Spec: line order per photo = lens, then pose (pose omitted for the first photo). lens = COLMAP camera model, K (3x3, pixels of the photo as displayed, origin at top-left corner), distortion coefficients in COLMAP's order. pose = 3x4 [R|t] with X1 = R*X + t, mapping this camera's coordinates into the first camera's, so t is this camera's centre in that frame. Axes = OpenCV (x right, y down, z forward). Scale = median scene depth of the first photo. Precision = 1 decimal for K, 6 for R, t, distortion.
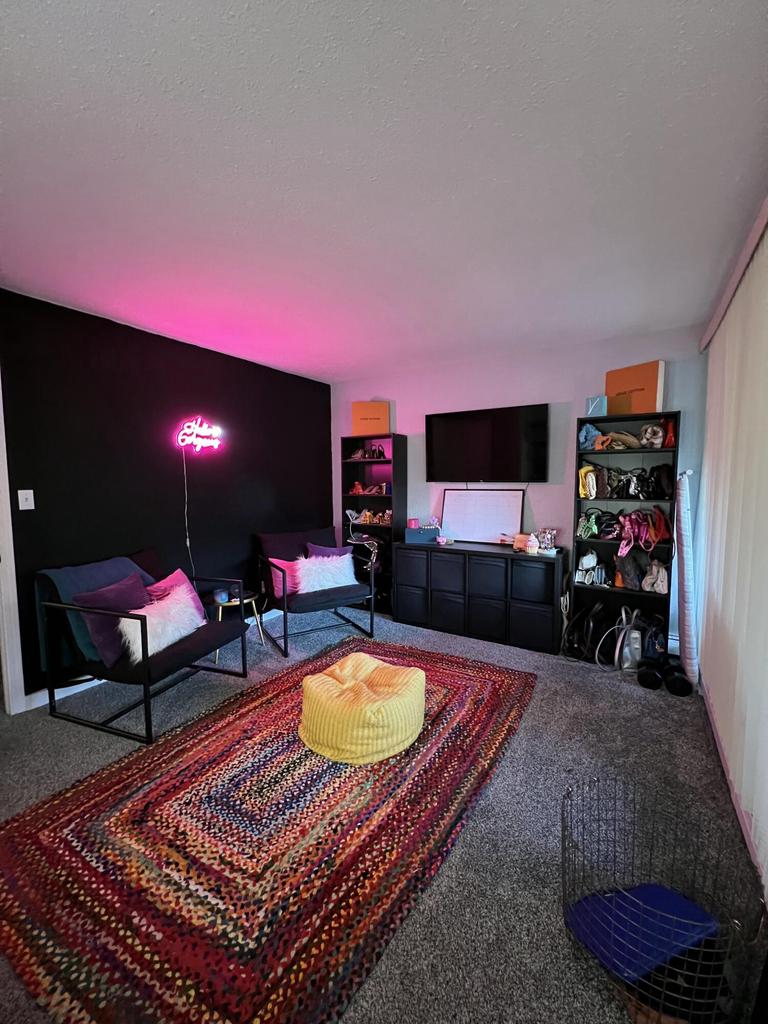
lens RADIAL K [[413.0, 0, 384.0], [0, 413.0, 512.0], [0, 0, 1]] dist [0.000346, 0.000057]
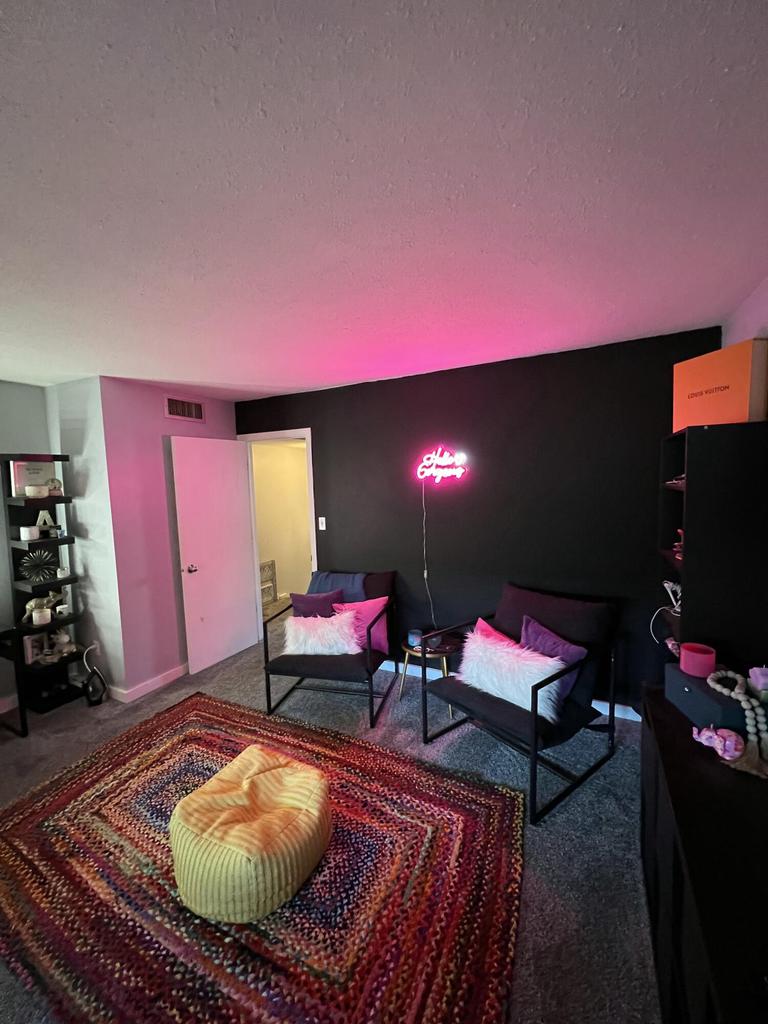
lens RADIAL K [[413.2, 0, 384.0], [0, 413.2, 512.0], [0, 0, 1]] dist [-0.003490, -0.000339]
pose [[0.085816, 0.080684, -0.993039, 0.670448], [-0.047886, 0.995898, 0.076778, -0.199216], [0.995160, 0.040964, 0.089328, 1.077543]]
